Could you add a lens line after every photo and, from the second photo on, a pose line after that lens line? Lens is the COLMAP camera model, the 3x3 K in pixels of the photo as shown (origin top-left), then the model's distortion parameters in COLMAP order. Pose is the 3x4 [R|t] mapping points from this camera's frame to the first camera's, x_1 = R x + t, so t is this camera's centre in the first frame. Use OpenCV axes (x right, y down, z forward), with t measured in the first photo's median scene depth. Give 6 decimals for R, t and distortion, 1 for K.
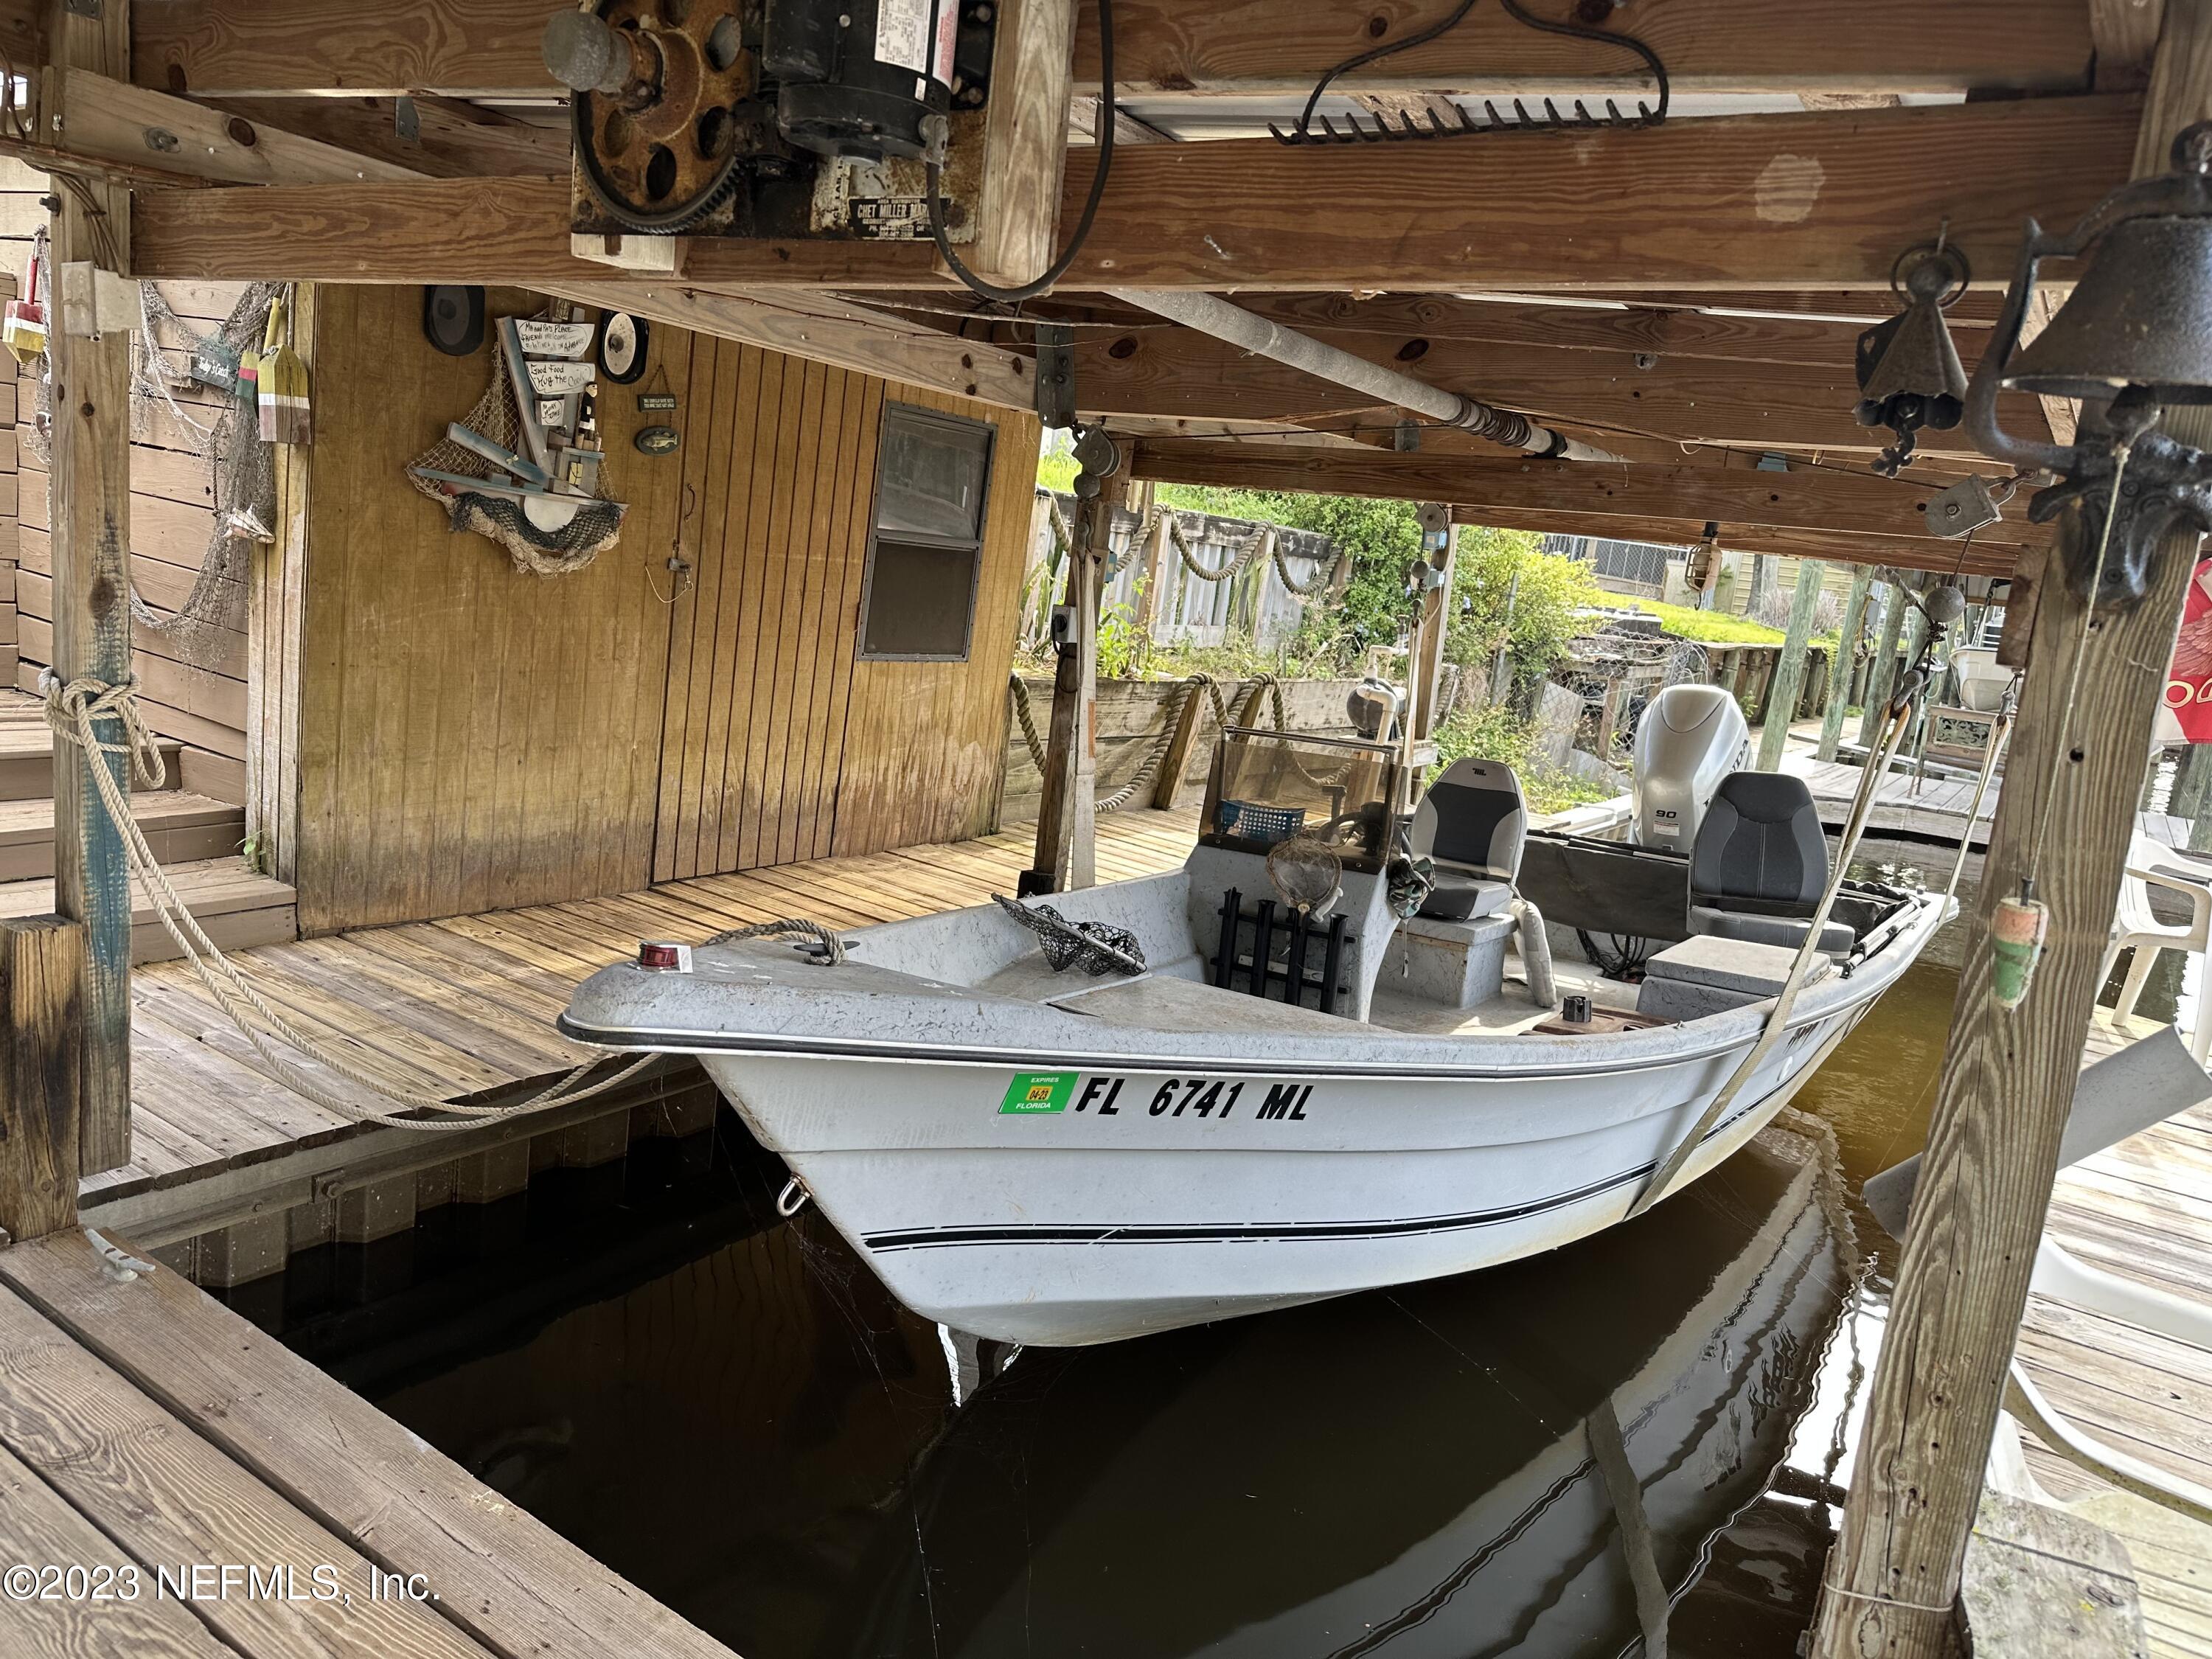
lens RADIAL K [[1557.0, 0, 1093.3], [0, 1557.0, 837.3], [0, 0, 1]] dist [0.034356, -0.033881]
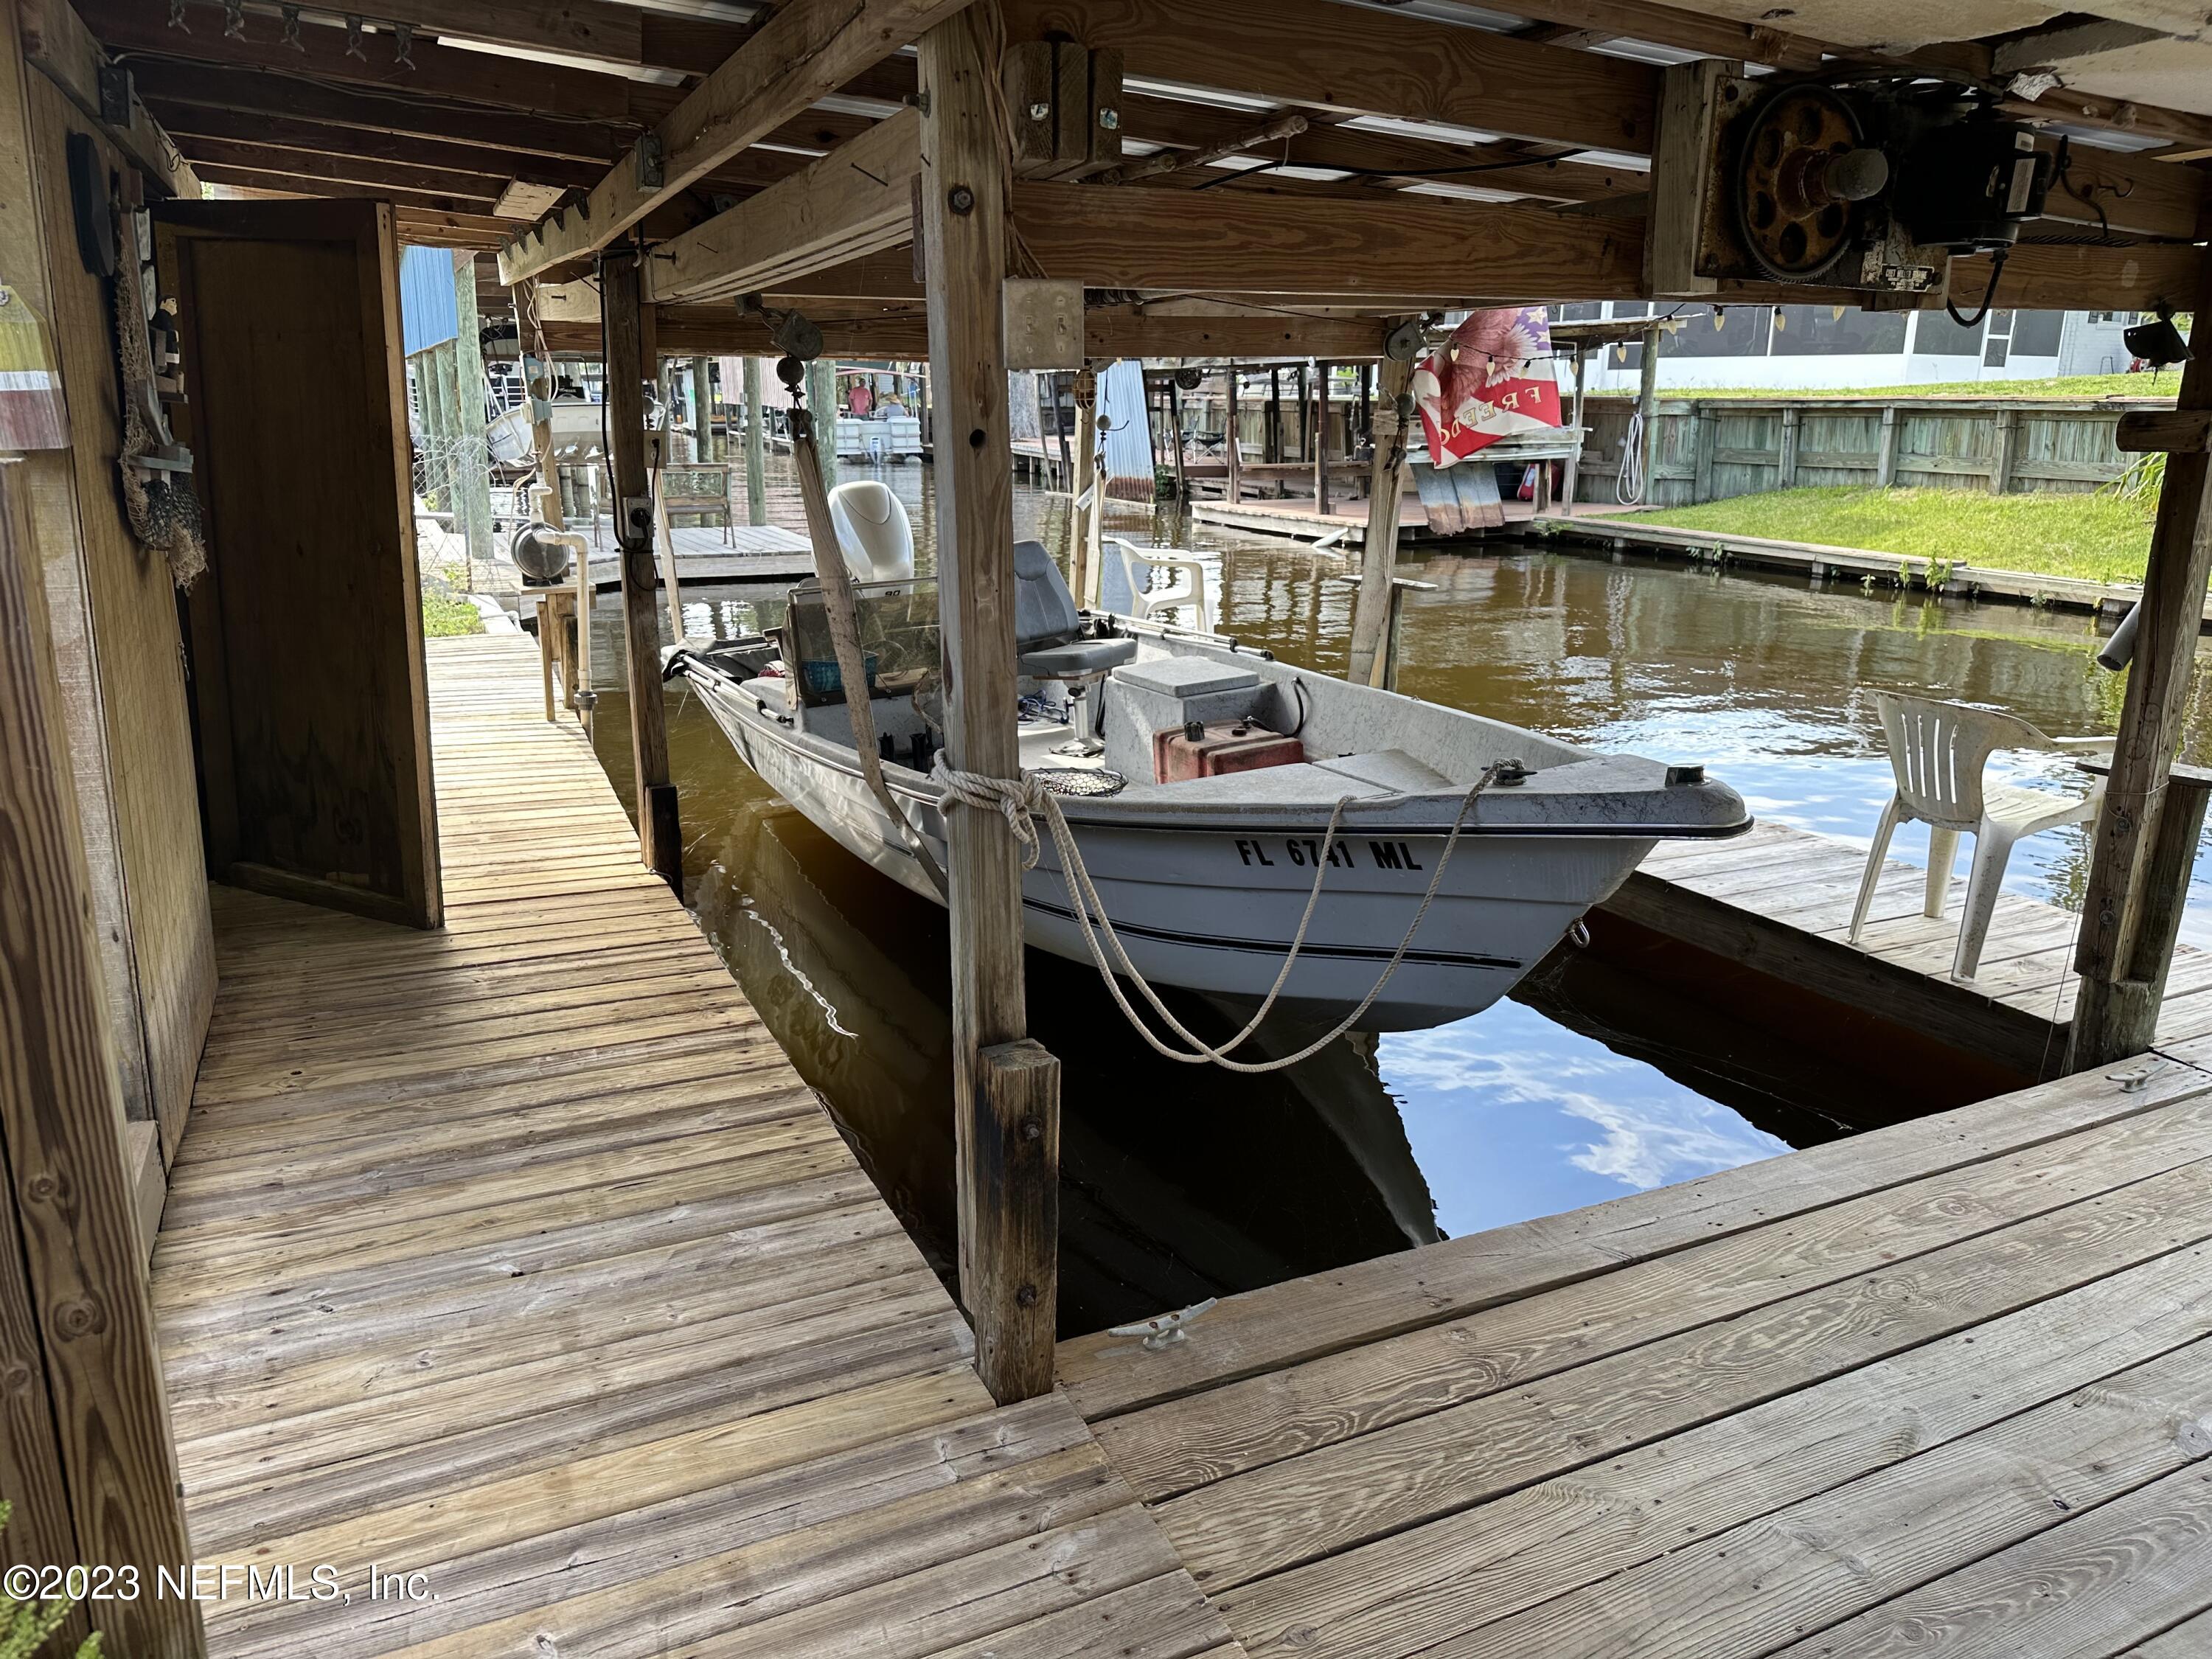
lens RADIAL K [[1557.0, 0, 1093.3], [0, 1557.0, 837.3], [0, 0, 1]] dist [0.034356, -0.033881]
pose [[0.506888, -0.337132, 0.793352, -0.788156], [0.212312, 0.940823, 0.264150, -0.169111], [-0.835457, 0.034544, 0.548469, 0.299829]]
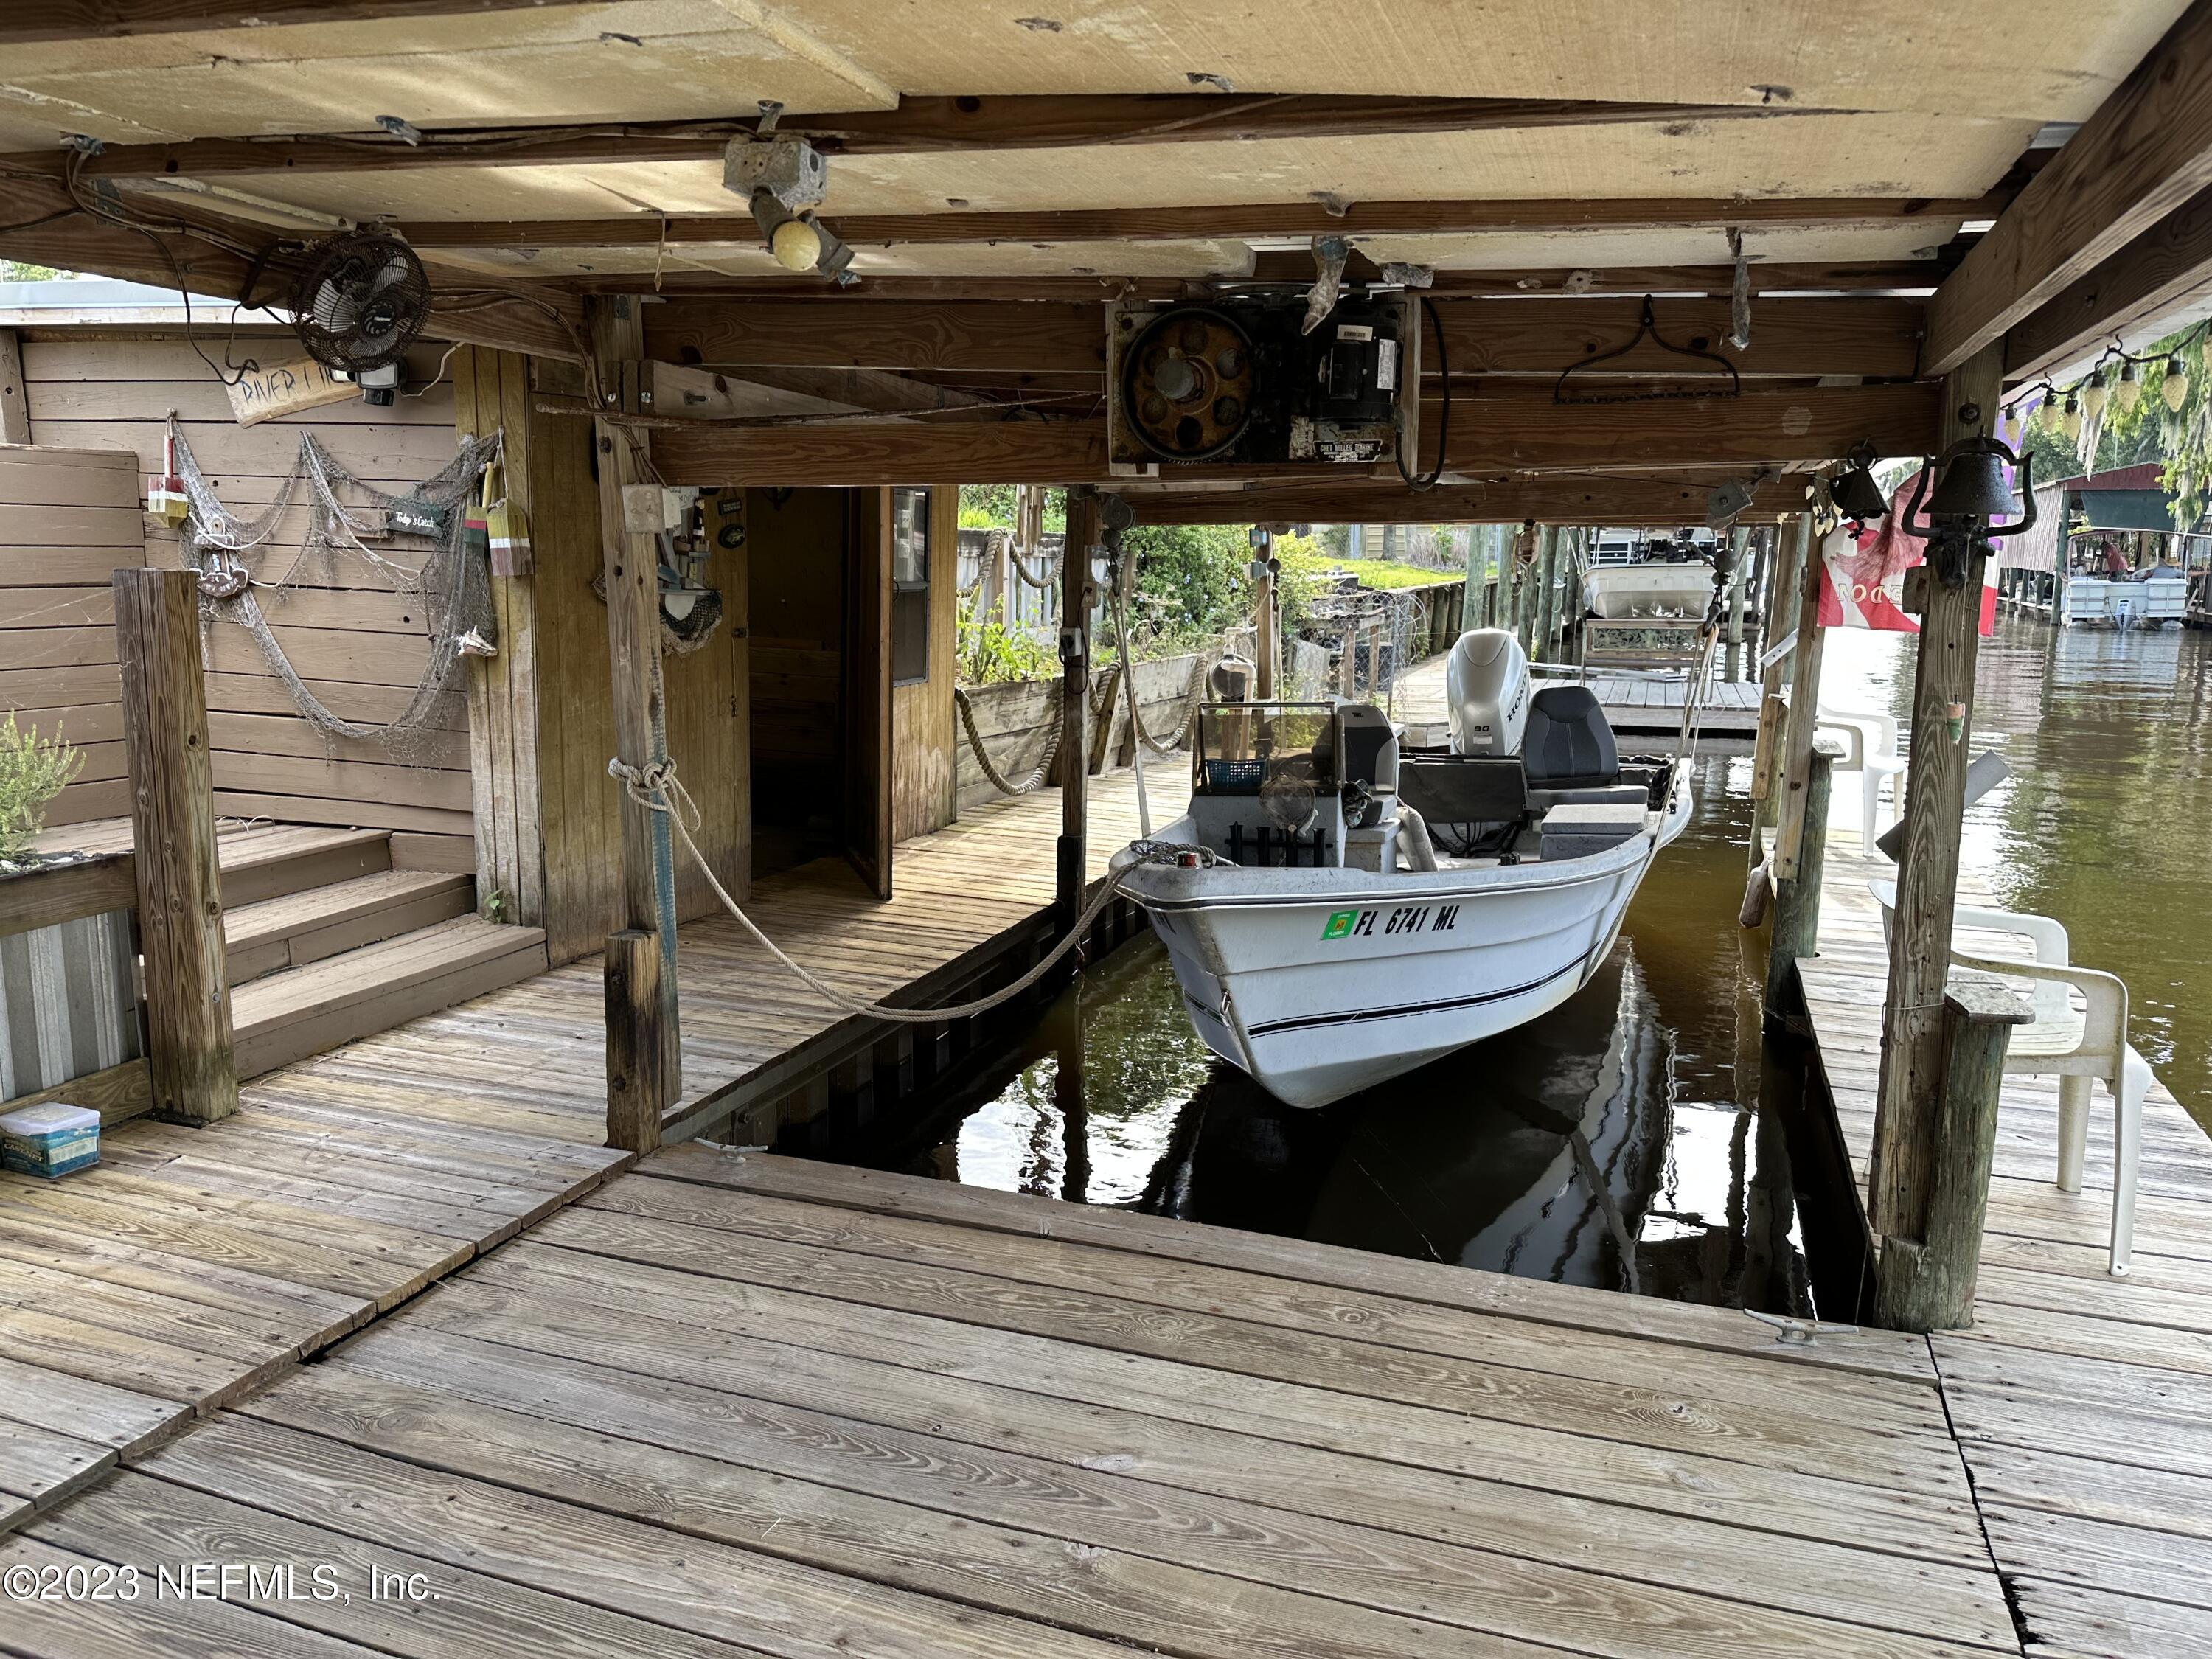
lens RADIAL K [[1554.0, 0, 1106.0], [0, 1554.0, 829.5], [0, 0, 1]] dist [0.061724, -0.077254]
pose [[0.965337, -0.148583, 0.214589, -0.332223], [0.148195, 0.988795, 0.017987, -0.001745], [-0.214857, 0.014438, 0.976539, -0.306623]]
